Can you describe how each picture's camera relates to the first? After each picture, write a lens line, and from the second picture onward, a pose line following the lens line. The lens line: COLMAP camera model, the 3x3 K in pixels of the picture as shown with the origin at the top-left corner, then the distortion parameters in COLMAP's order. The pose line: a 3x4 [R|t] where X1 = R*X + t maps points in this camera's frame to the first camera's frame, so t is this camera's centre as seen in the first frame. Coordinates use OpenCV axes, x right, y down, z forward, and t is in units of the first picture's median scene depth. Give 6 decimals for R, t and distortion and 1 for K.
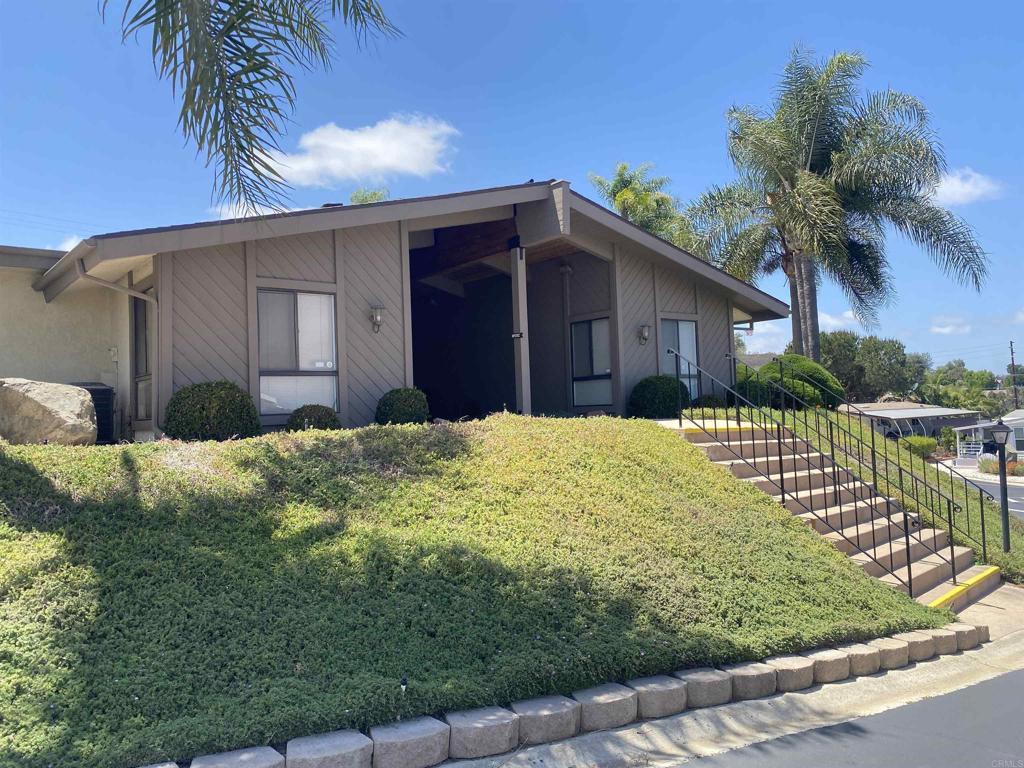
lens RADIAL K [[774.5, 0, 512.0], [0, 774.5, 384.0], [0, 0, 1]] dist [0.000073, -0.001680]
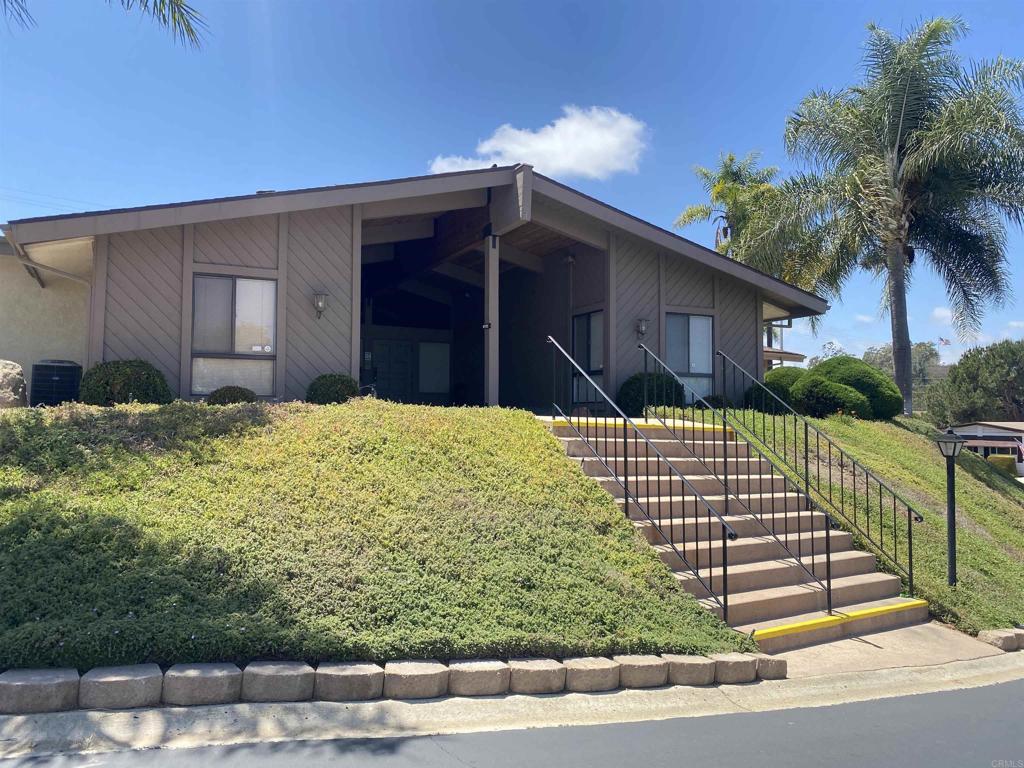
lens RADIAL K [[778.0, 0, 512.0], [0, 778.0, 384.0], [0, 0, 1]] dist [0.003236, 0.000100]
pose [[0.977763, 0.029986, -0.207559, 0.295402], [-0.030881, 0.999522, -0.001073, 0.012521], [0.207427, 0.007459, 0.978222, 0.062730]]
